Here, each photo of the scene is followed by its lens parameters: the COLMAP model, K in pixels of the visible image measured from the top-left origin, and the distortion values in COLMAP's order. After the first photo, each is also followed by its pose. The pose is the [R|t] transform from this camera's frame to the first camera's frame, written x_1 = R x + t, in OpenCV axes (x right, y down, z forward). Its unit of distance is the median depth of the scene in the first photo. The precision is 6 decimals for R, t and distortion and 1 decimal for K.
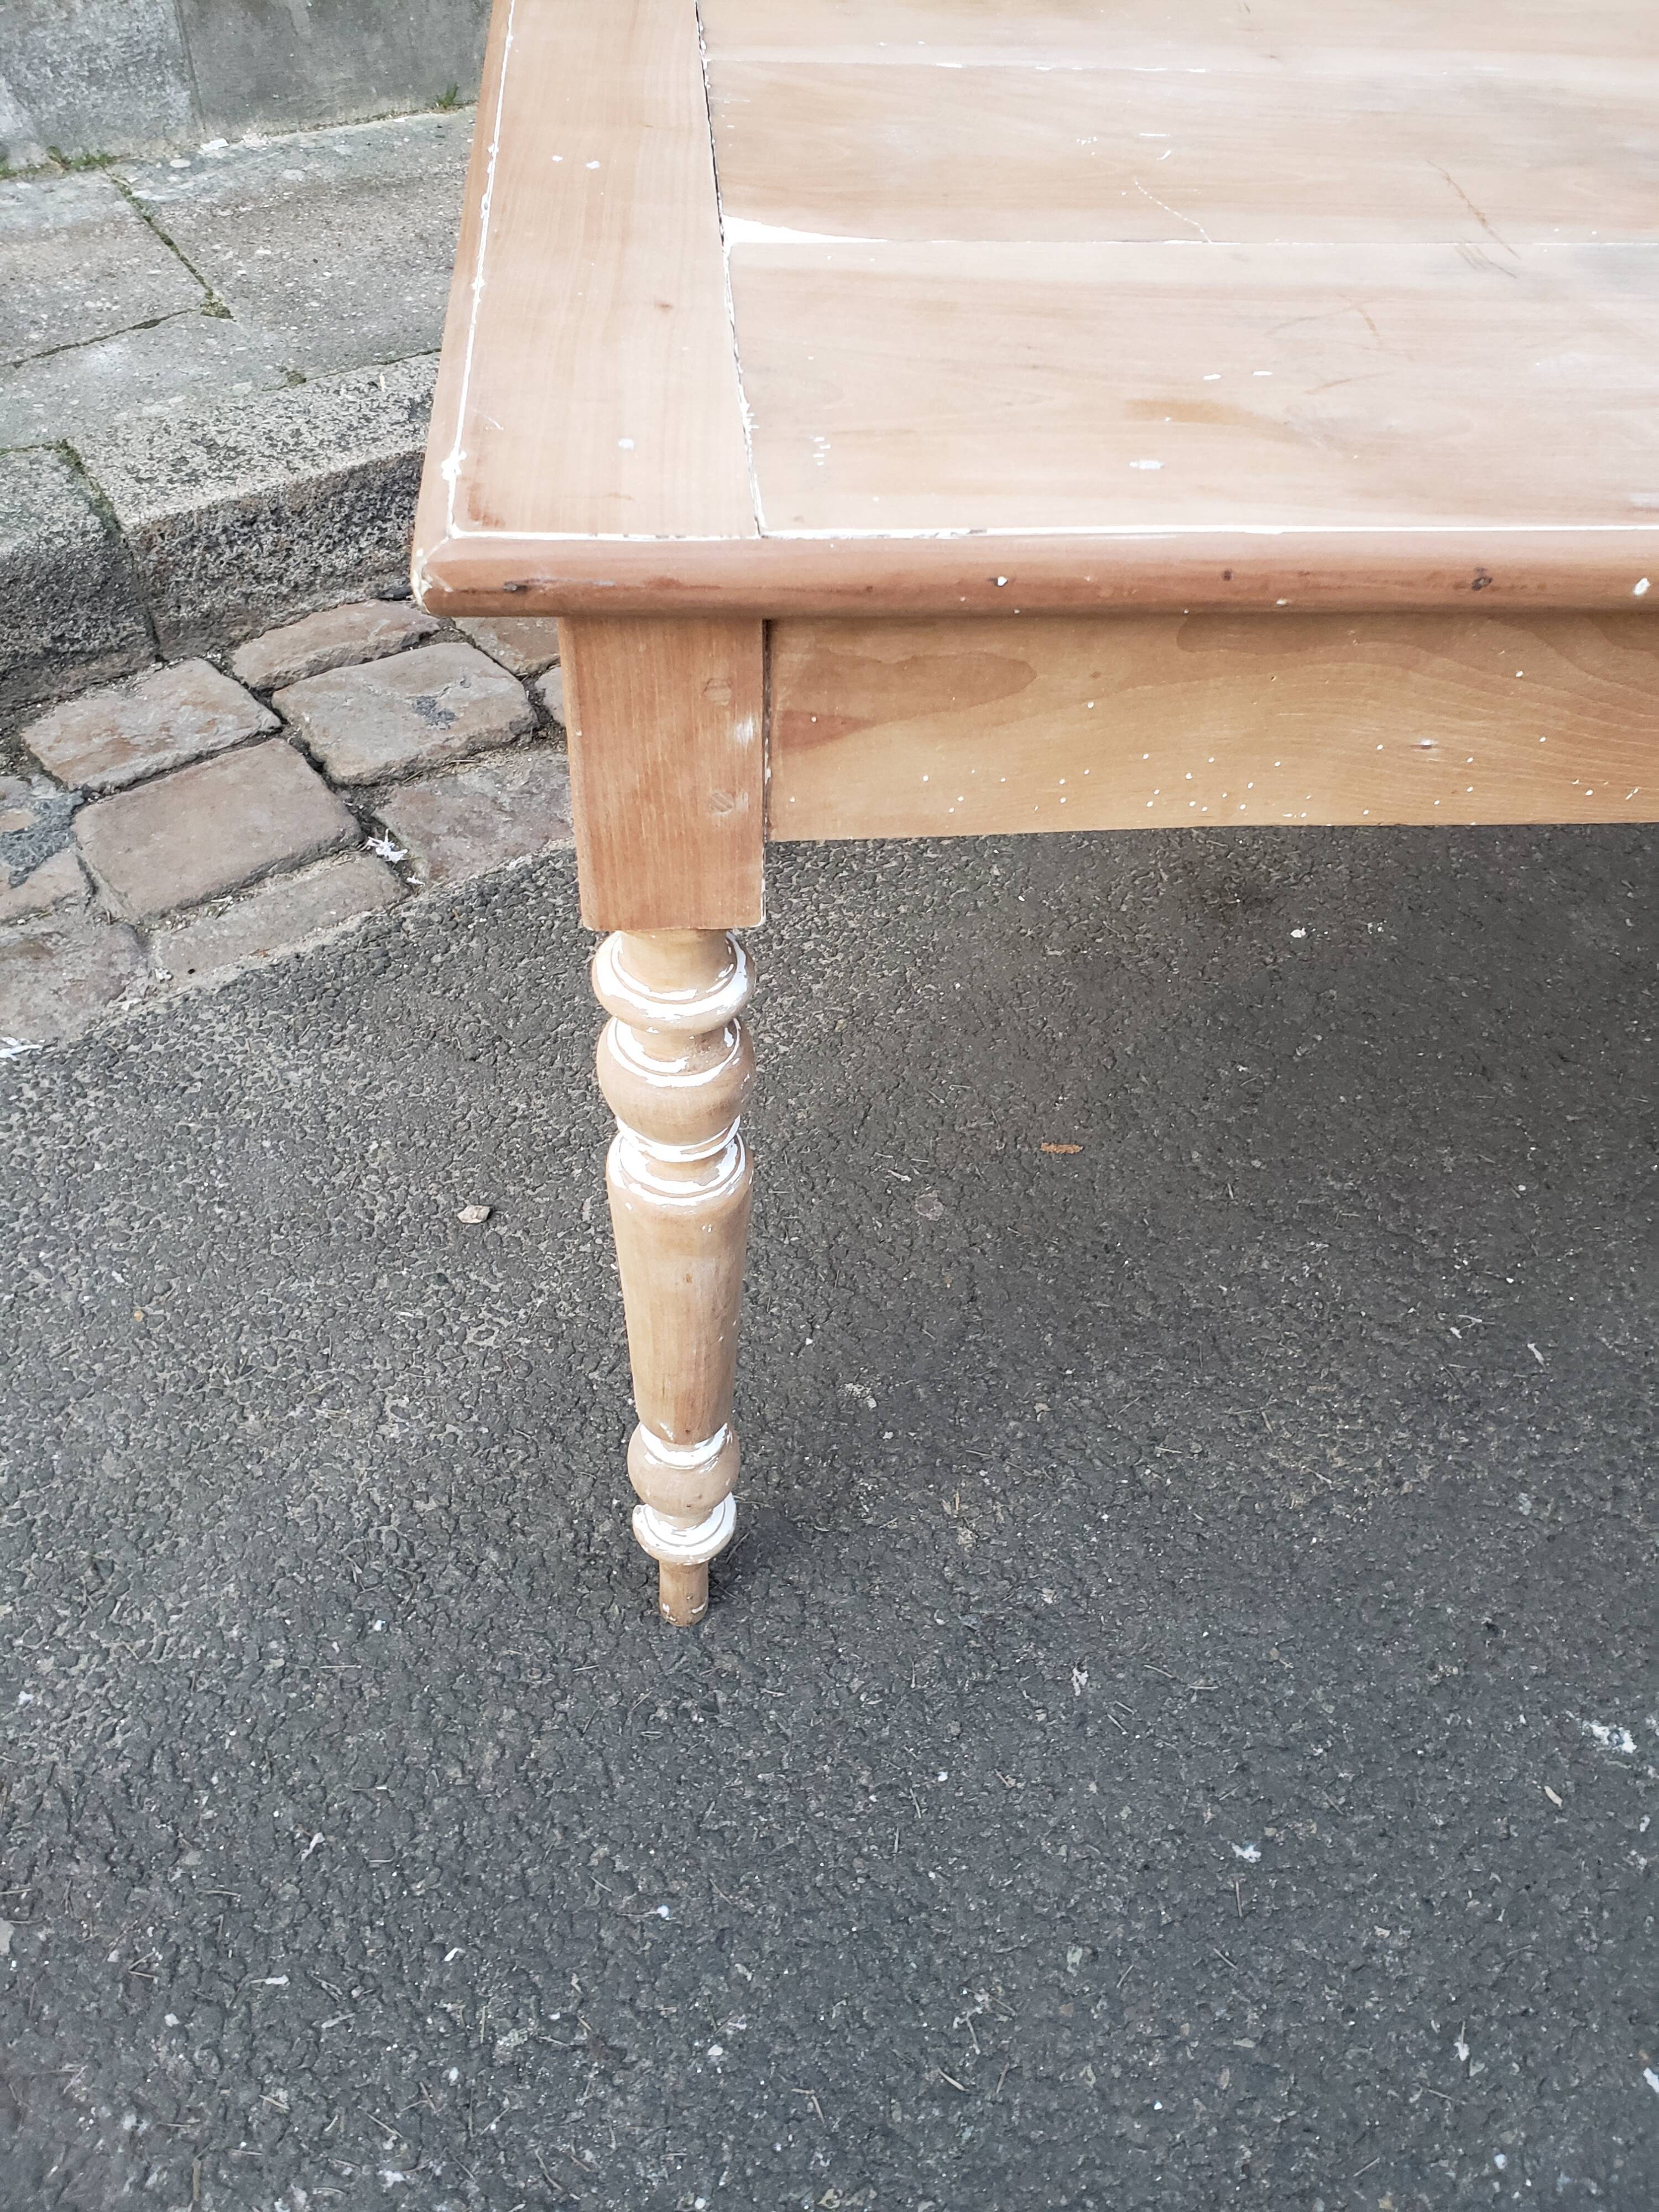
lens RADIAL K [[1755.4, 0, 865.2], [0, 1755.4, 1069.3], [0, 0, 1]] dist [-0.016785, 0.061488]
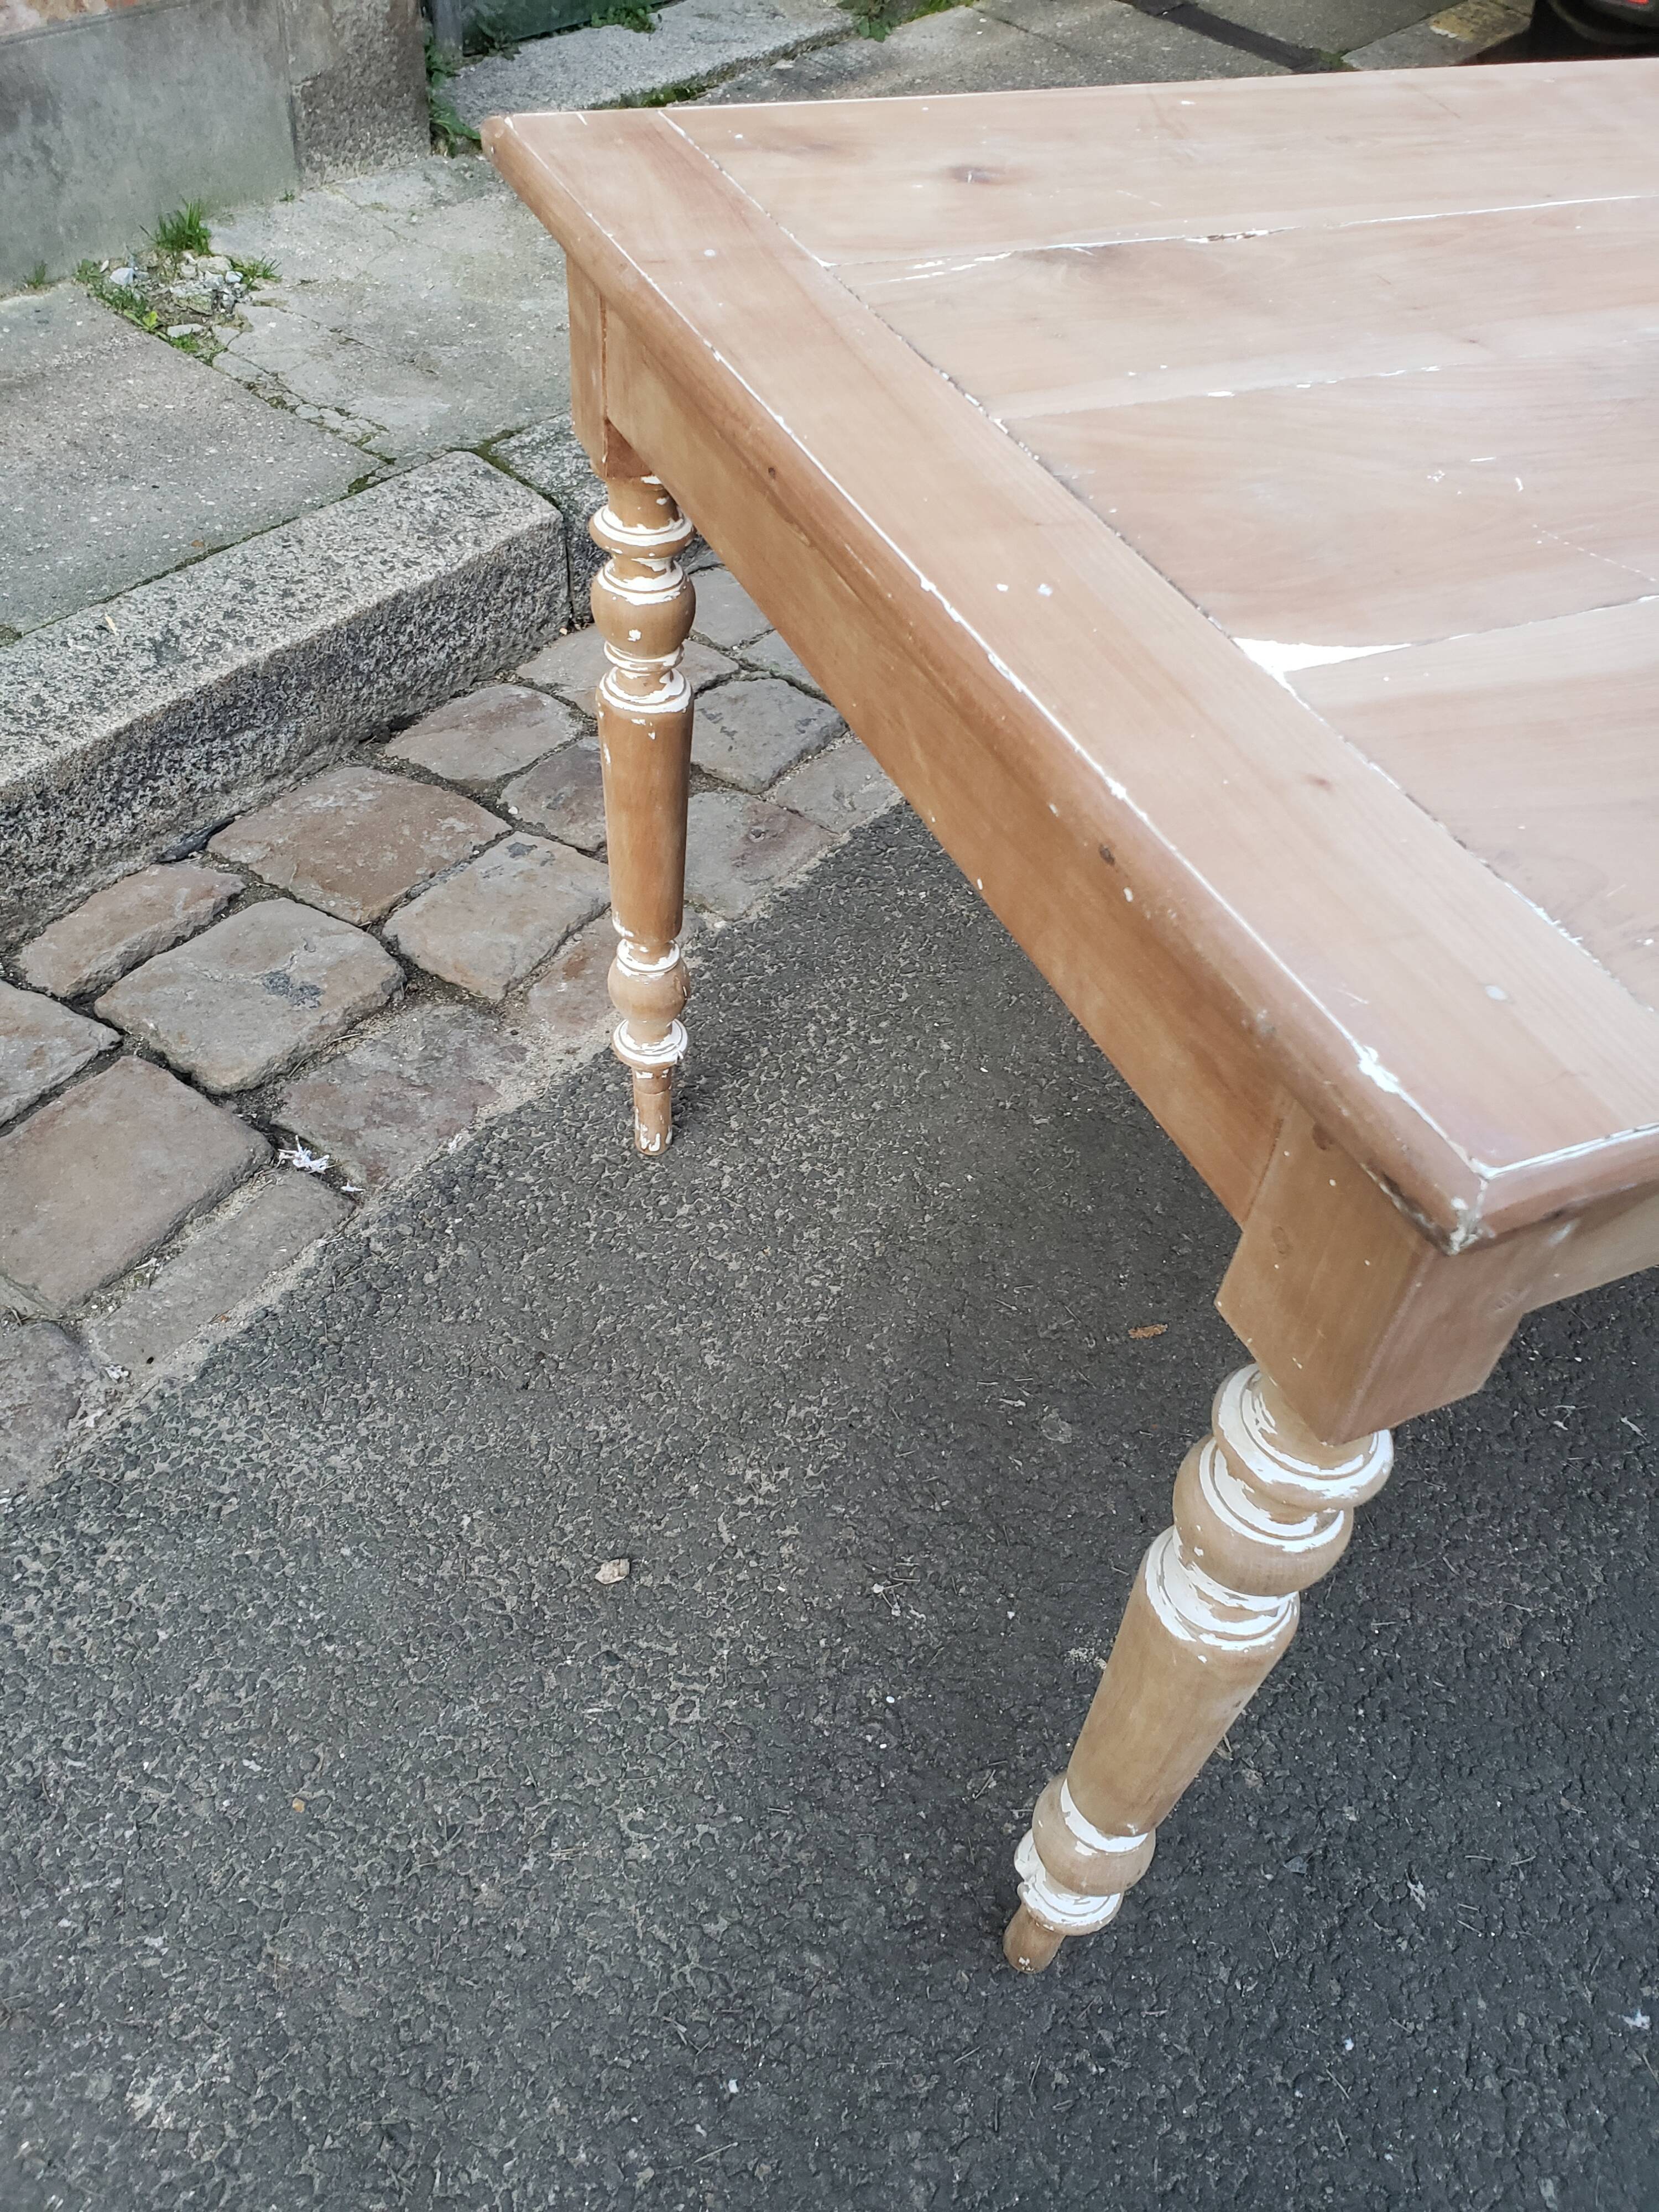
lens RADIAL K [[1735.7, 0, 855.5], [0, 1735.7, 1072.1], [0, 0, 1]] dist [-0.006577, 0.040700]
pose [[0.946014, -0.204914, 0.251132, -0.210471], [0.206182, 0.978276, 0.021548, -0.124456], [-0.250092, 0.031394, 0.967713, 0.065245]]
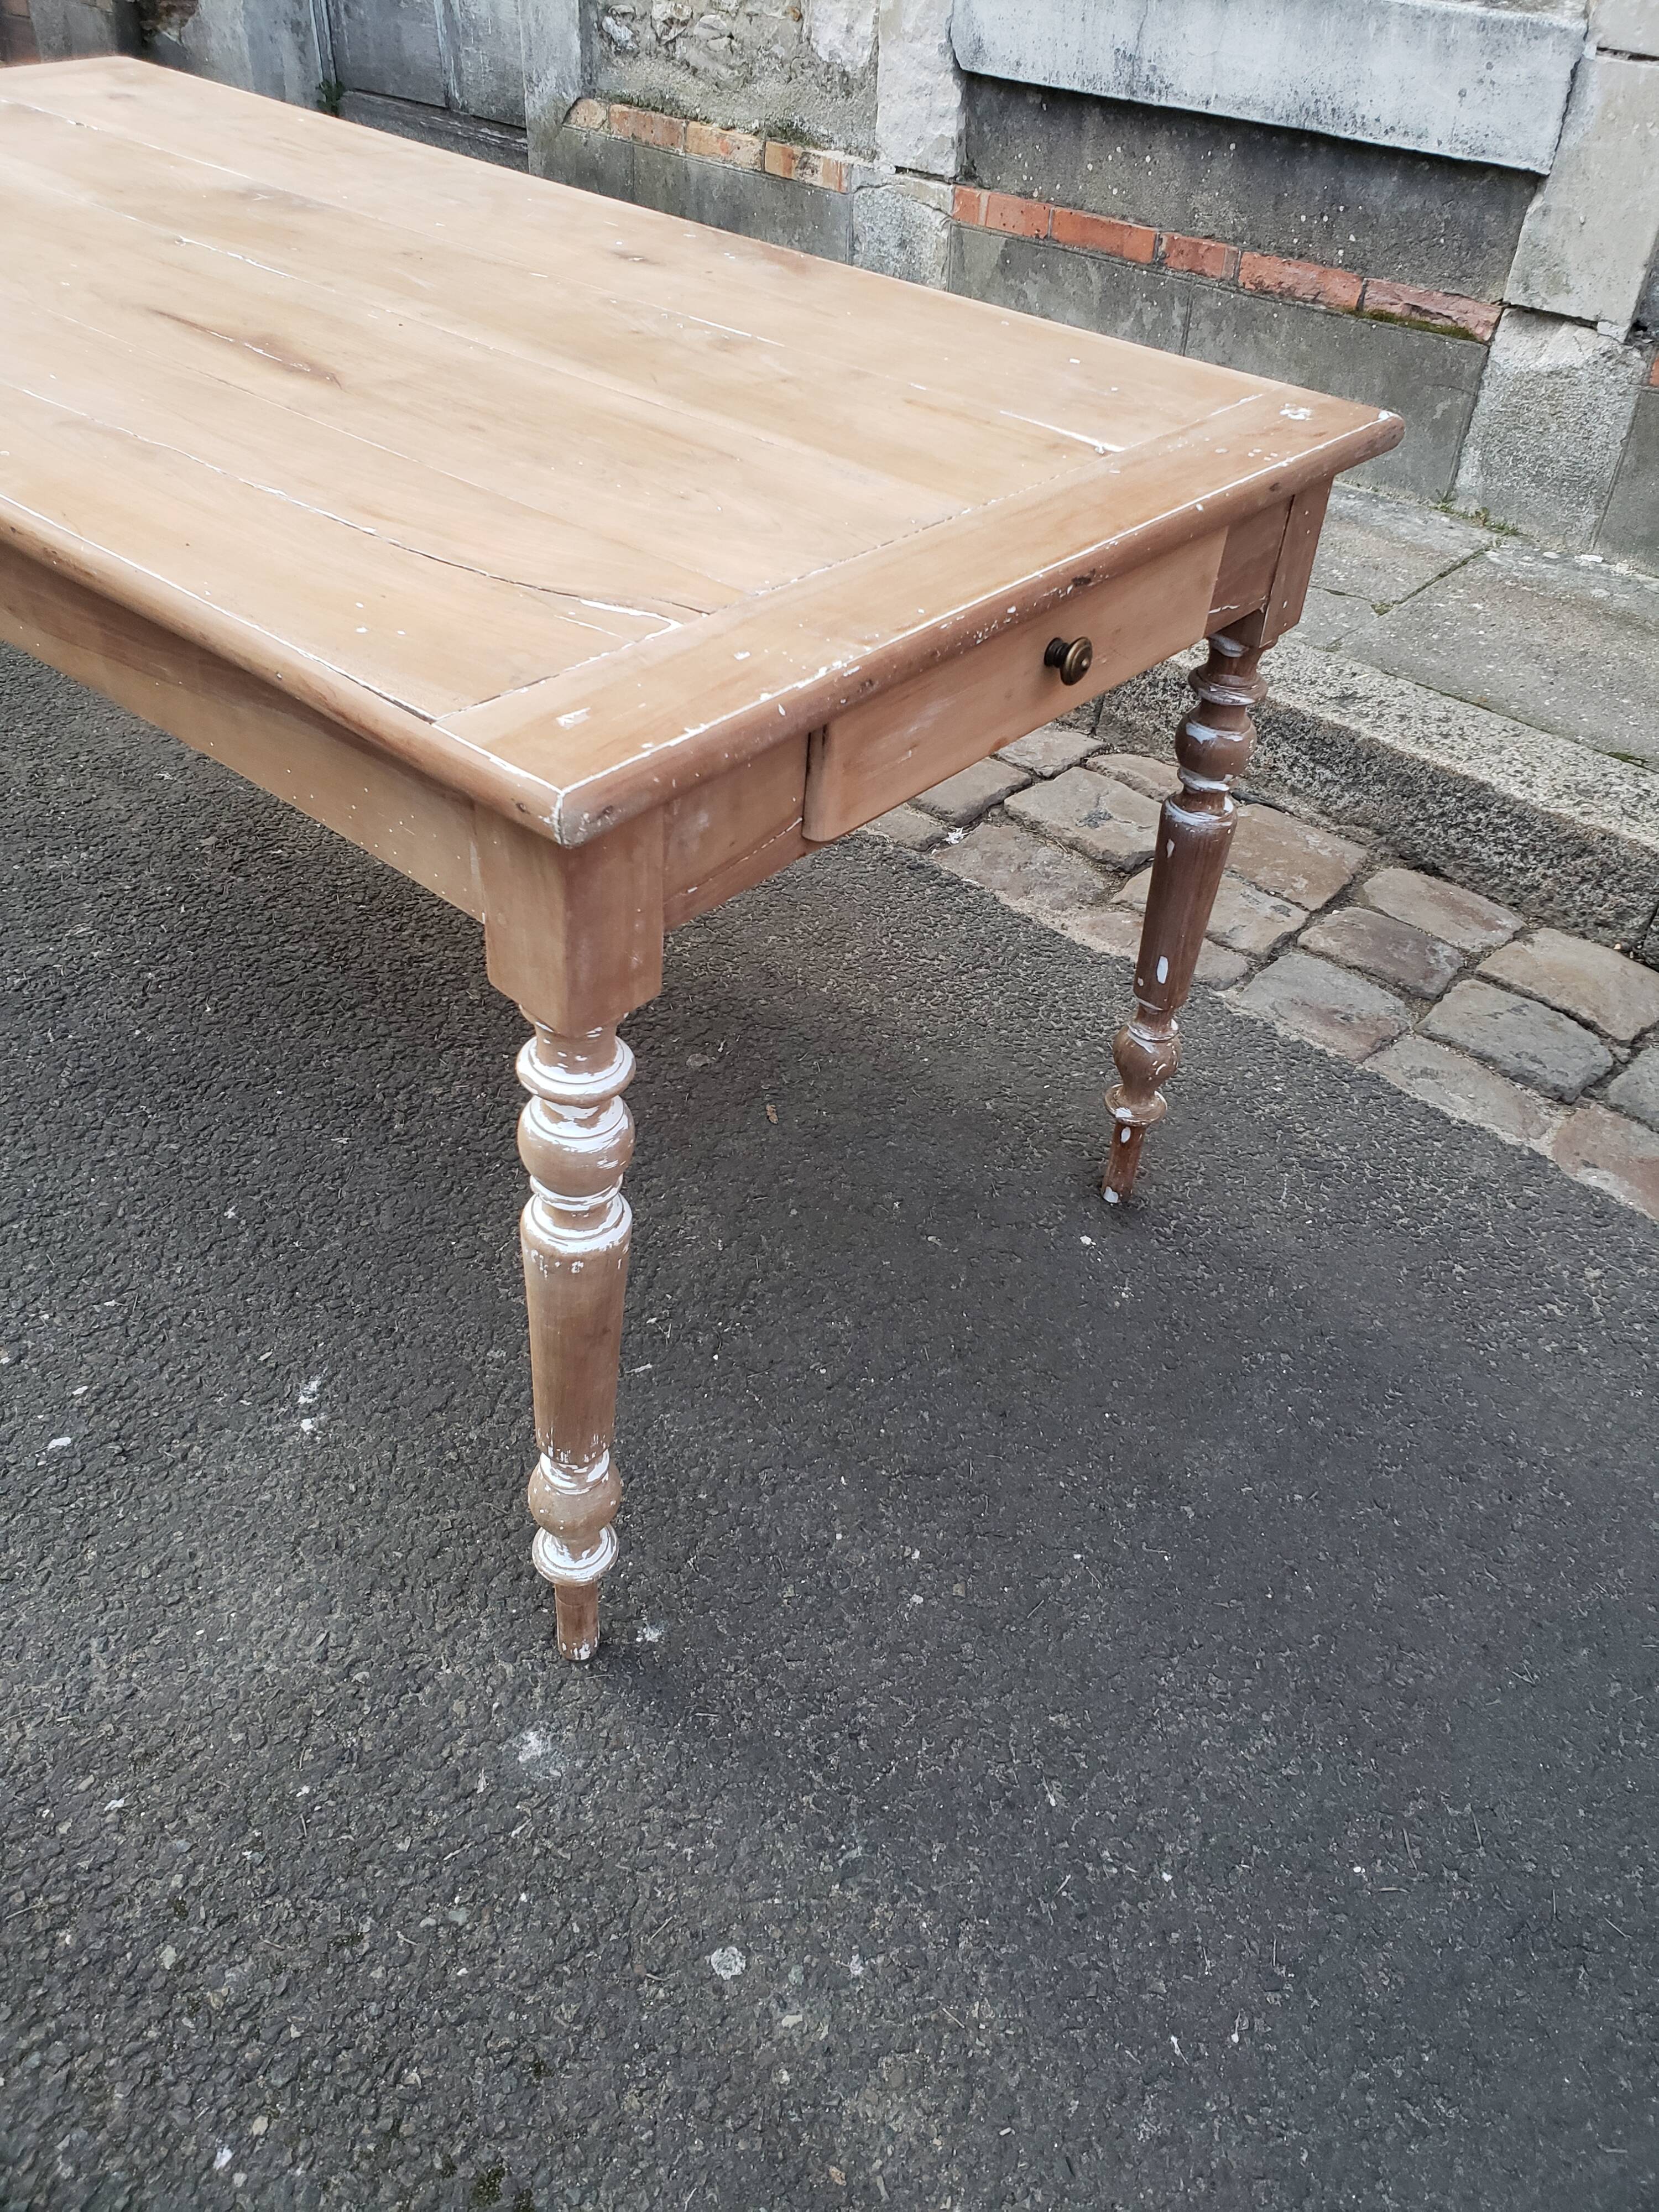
lens RADIAL K [[1735.7, 0, 855.5], [0, 1735.7, 1072.1], [0, 0, 1]] dist [-0.006577, 0.040700]
pose [[0.216657, 0.558318, -0.800838, 0.940959], [-0.736828, 0.631656, 0.241030, -0.274177], [0.640425, 0.537858, 0.548237, 0.245686]]
